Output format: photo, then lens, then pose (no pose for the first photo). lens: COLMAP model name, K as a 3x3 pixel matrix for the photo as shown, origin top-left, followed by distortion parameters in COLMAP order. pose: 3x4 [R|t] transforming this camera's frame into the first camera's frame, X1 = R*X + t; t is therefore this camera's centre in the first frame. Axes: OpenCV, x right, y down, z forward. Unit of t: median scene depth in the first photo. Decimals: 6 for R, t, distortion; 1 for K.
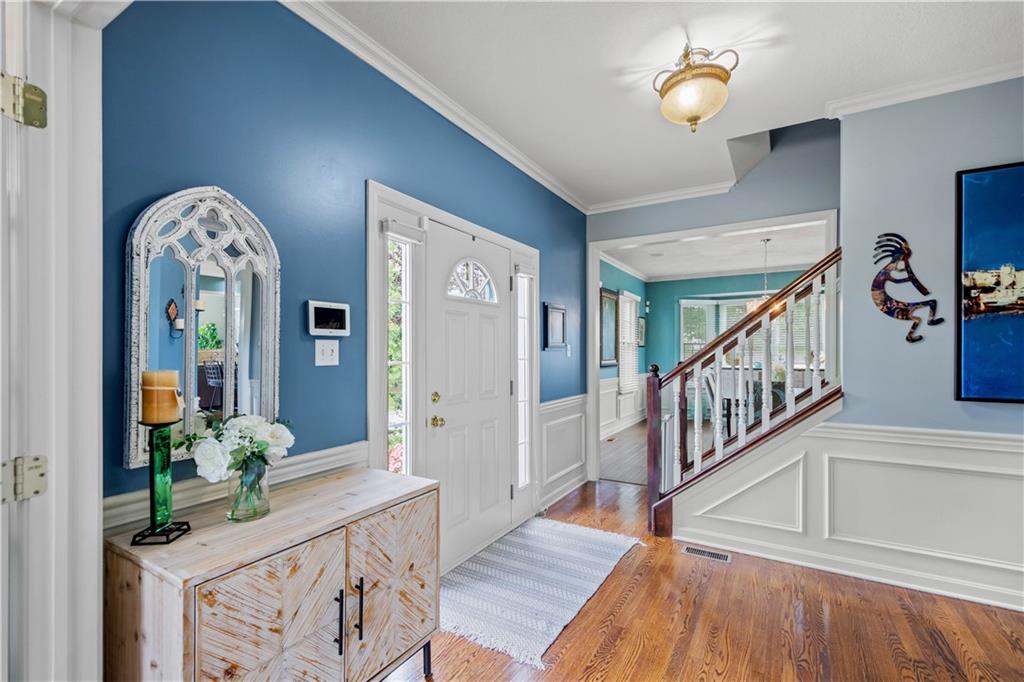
lens RADIAL K [[449.4, 0, 512.7], [0, 449.4, 347.0], [0, 0, 1]] dist [0.000909, -0.000002]
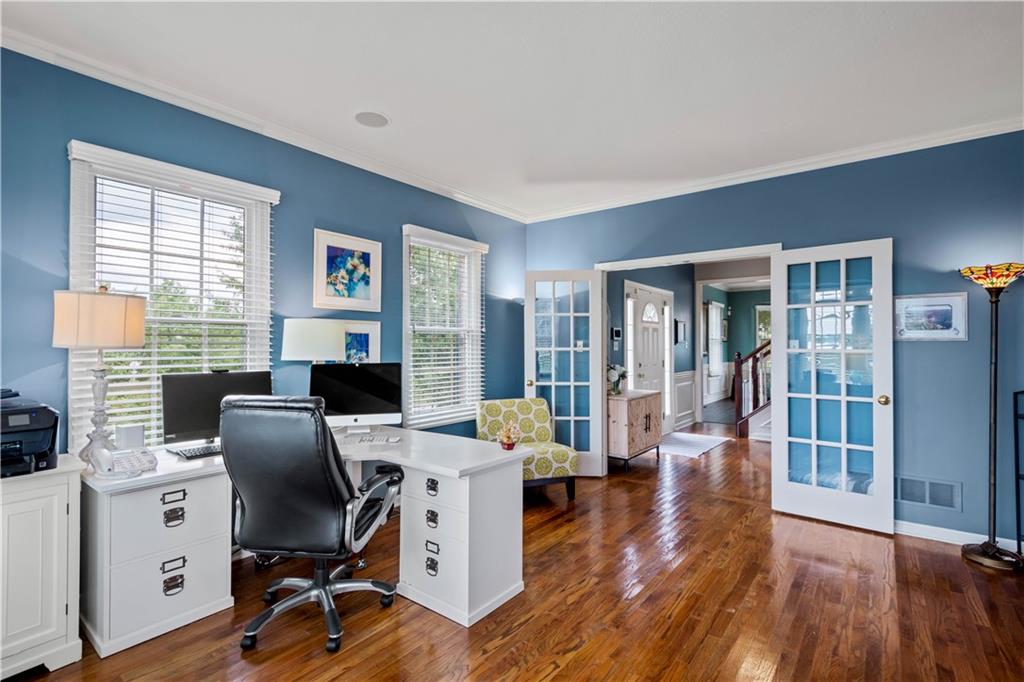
lens RADIAL K [[476.1, 0, 511.5], [0, 476.1, 340.1], [0, 0, 1]] dist [-0.000193, -0.000014]
pose [[0.992092, -0.002546, -0.125487, -0.316882], [0.002388, 0.999996, -0.001413, -0.009894], [0.125490, 0.001102, 0.992094, -0.924886]]
